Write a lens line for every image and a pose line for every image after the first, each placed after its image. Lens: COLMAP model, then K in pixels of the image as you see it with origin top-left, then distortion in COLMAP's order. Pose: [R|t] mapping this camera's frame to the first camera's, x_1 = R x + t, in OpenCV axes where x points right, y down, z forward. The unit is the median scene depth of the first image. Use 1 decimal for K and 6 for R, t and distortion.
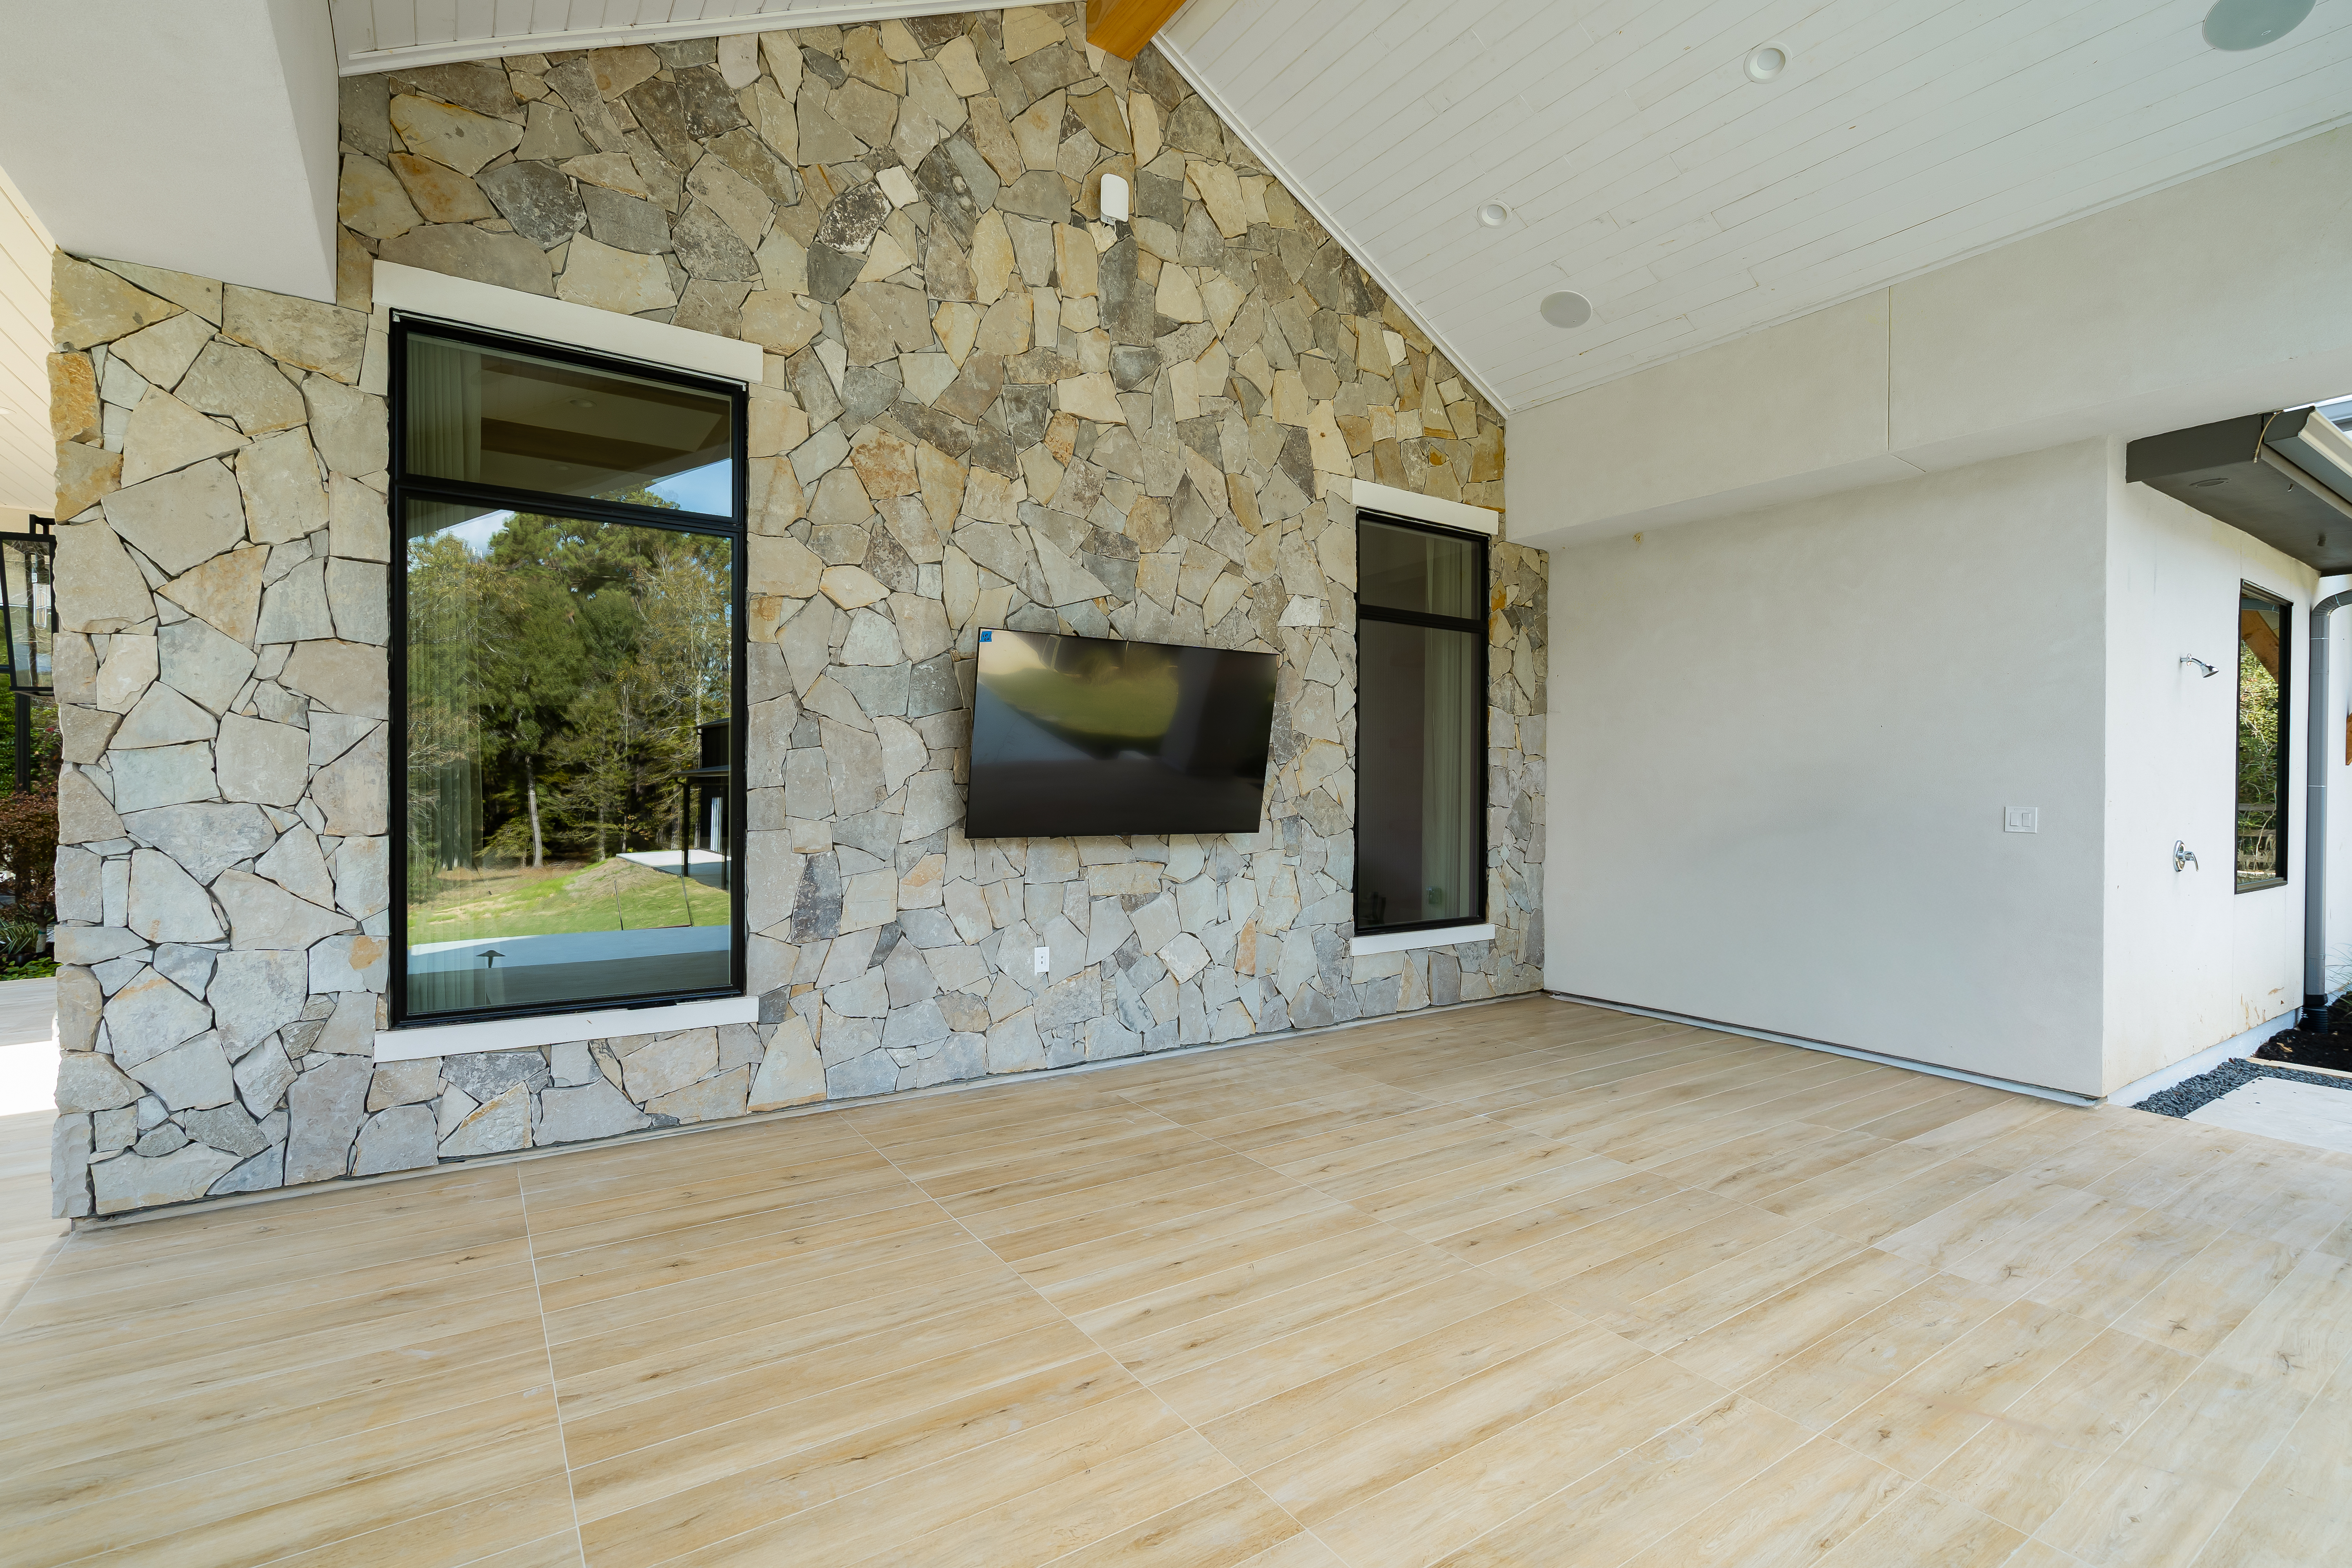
lens RADIAL K [[1093.2, 0, 1174.2], [0, 1093.2, 789.1], [0, 0, 1]] dist [-0.003556, 0.000194]
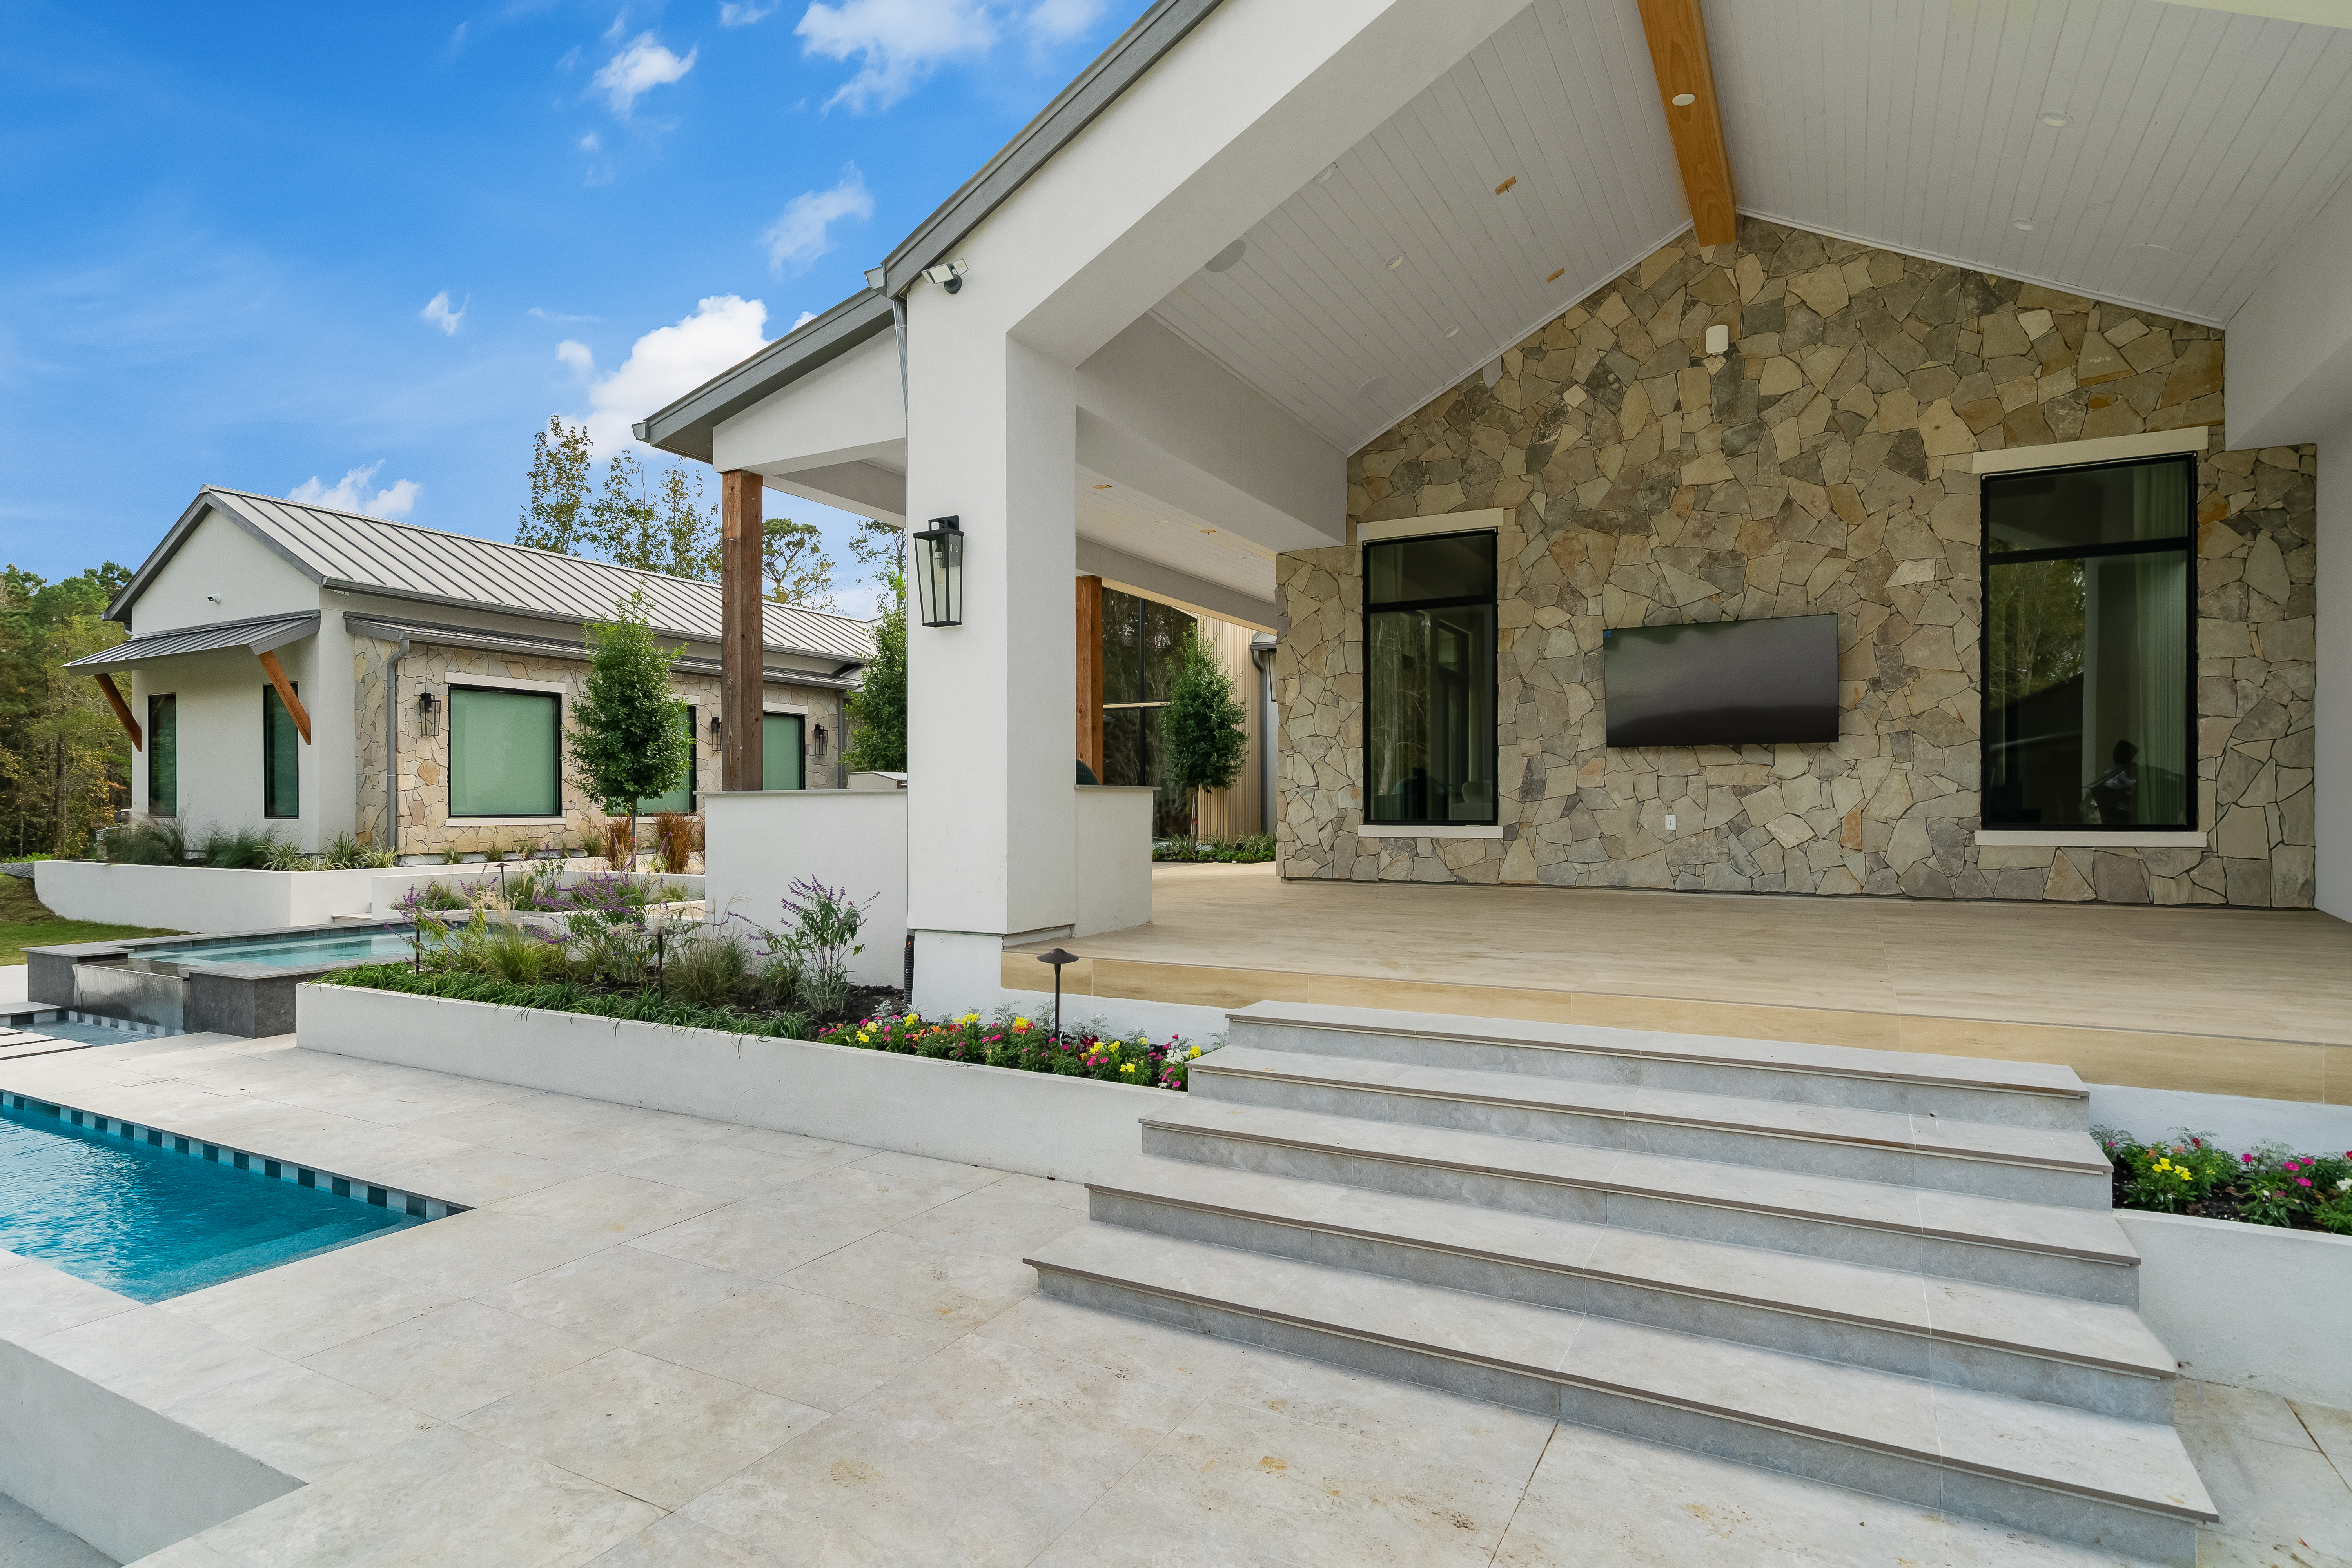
lens RADIAL K [[1228.0, 0, 1176.9], [0, 1228.0, 797.1], [0, 0, 1]] dist [0.005245, 0.001437]
pose [[0.458131, -0.013098, -0.888788, 1.150086], [0.001662, 0.999902, -0.013878, 0.138628], [0.888883, 0.004881, 0.458108, -0.493152]]
